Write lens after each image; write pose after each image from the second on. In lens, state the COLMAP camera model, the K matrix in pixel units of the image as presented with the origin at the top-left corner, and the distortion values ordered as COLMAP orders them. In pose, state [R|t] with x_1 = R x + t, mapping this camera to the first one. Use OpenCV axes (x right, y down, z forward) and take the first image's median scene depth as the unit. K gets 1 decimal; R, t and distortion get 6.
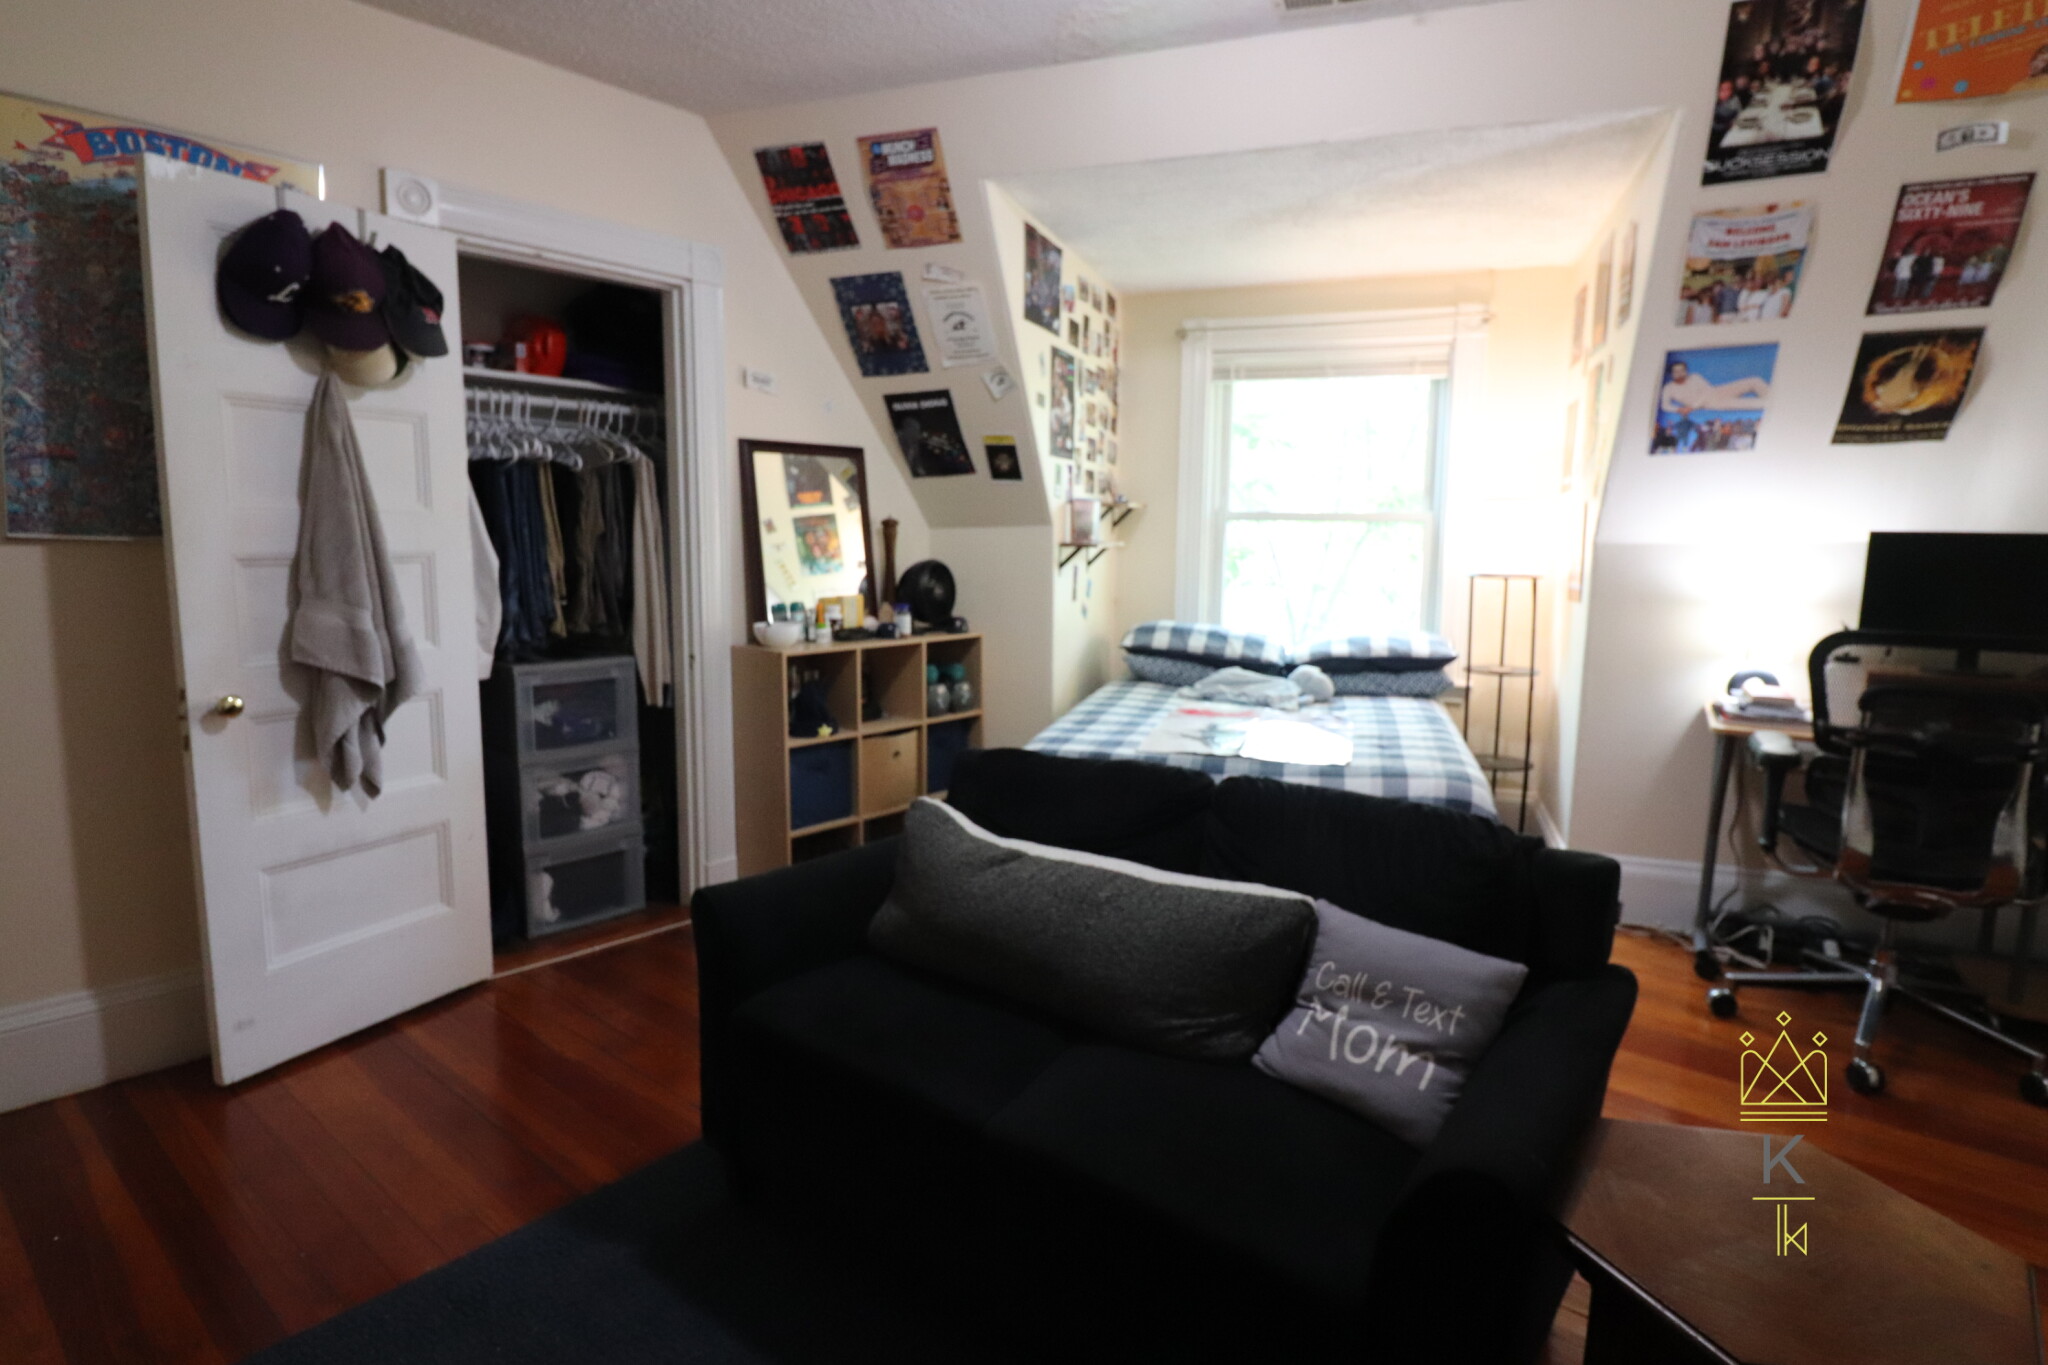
lens RADIAL K [[1059.3, 0, 1024.0], [0, 1059.3, 682.5], [0, 0, 1]] dist [-0.000134, -0.010589]
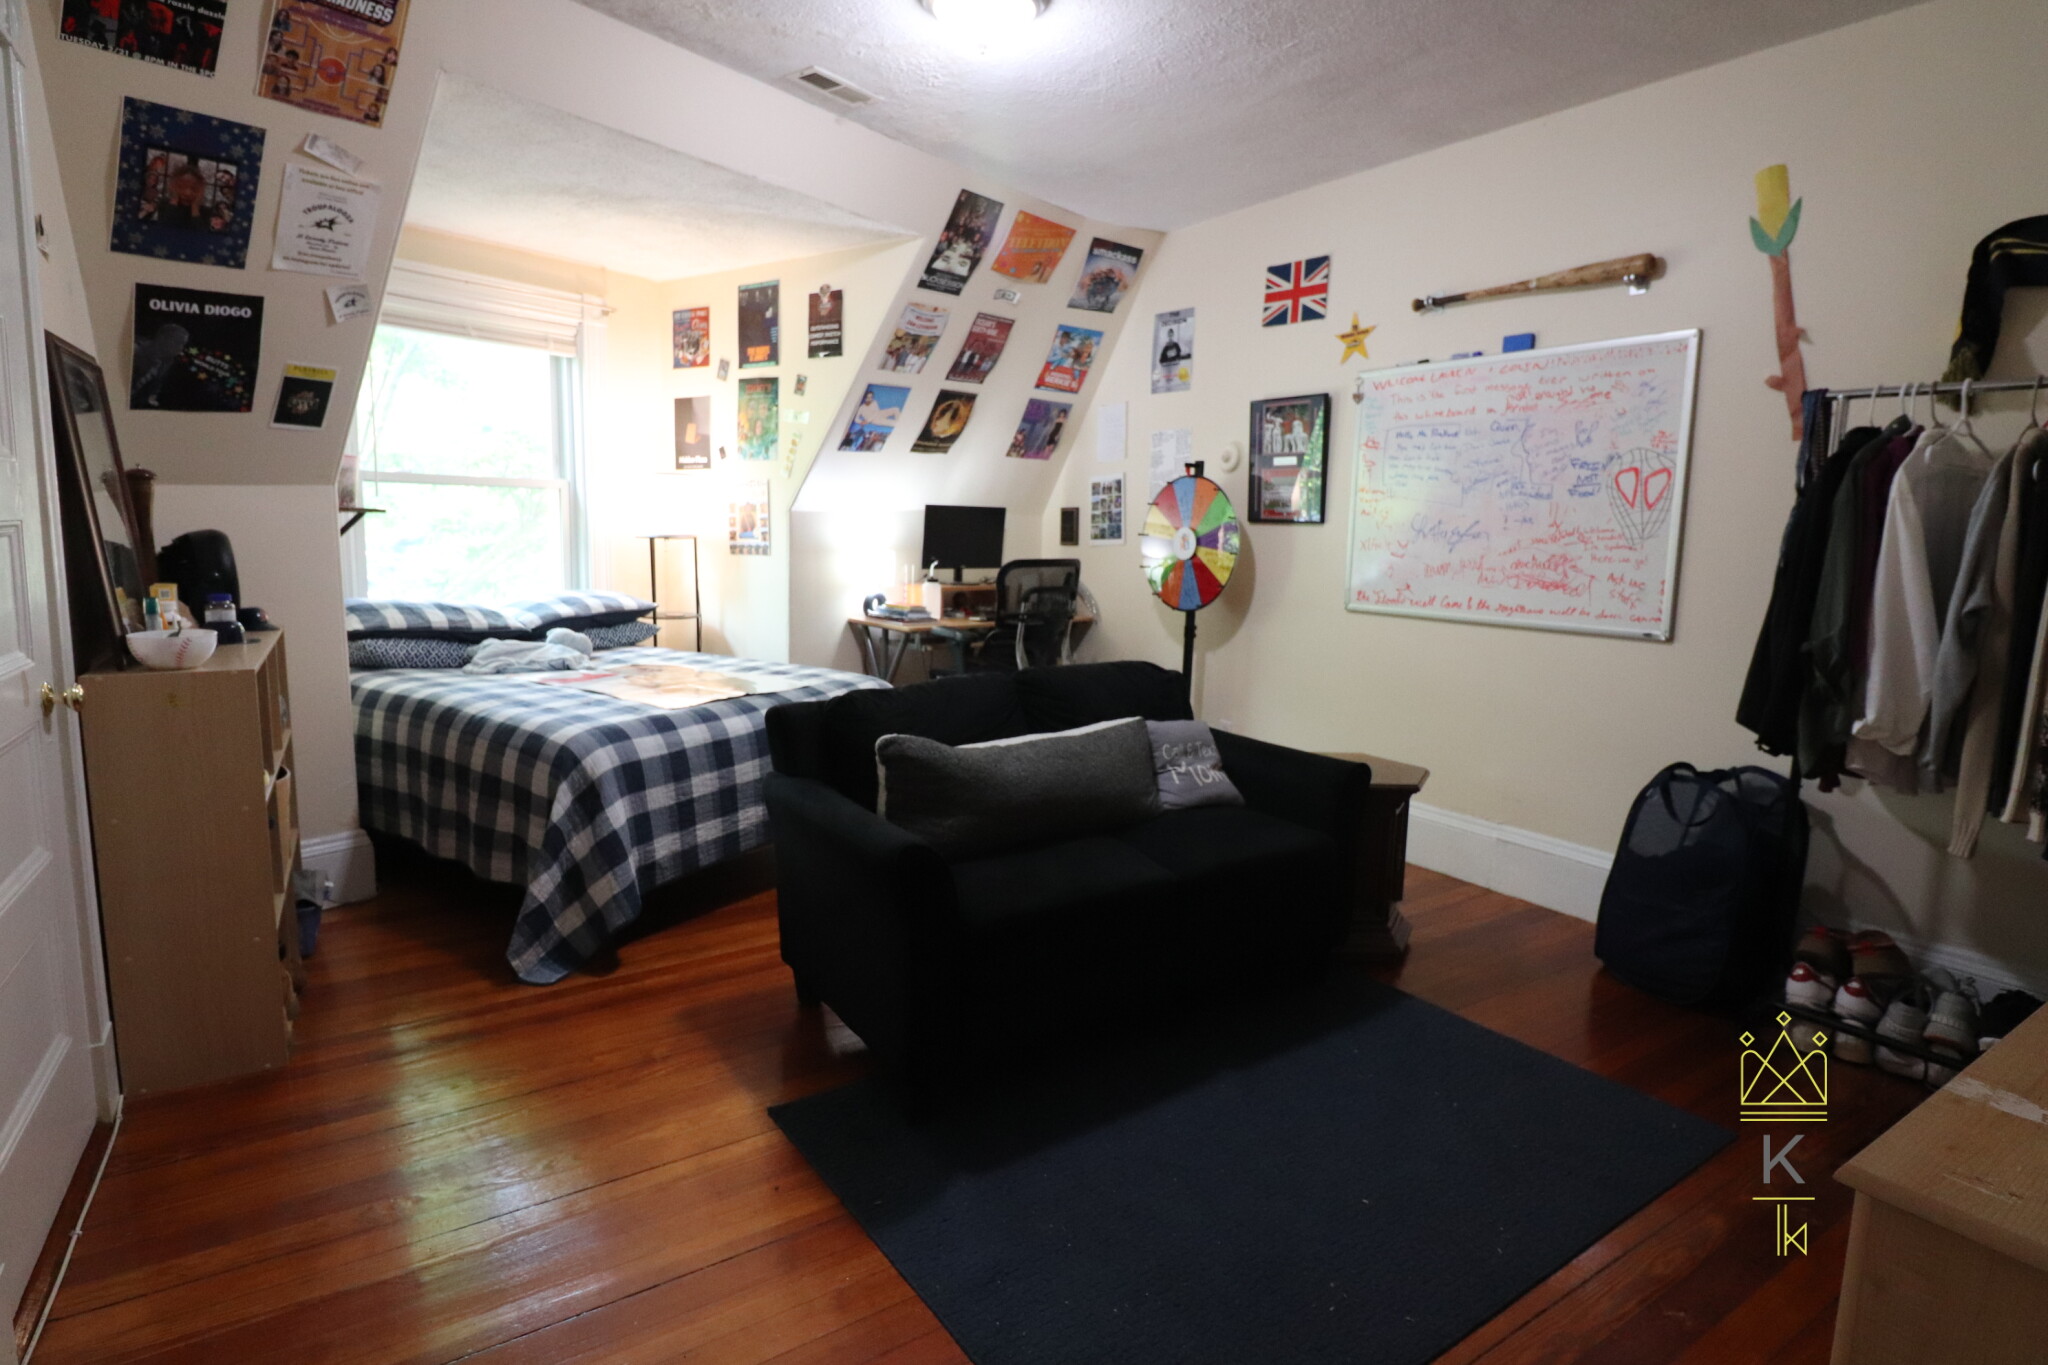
lens RADIAL K [[1048.7, 0, 1024.0], [0, 1048.7, 682.5], [0, 0, 1]] dist [0.009921, -0.013556]
pose [[0.287255, -0.151475, 0.945801, -0.745493], [0.115825, 0.985664, 0.122681, -0.047051], [-0.950825, 0.074306, 0.300682, 0.340730]]
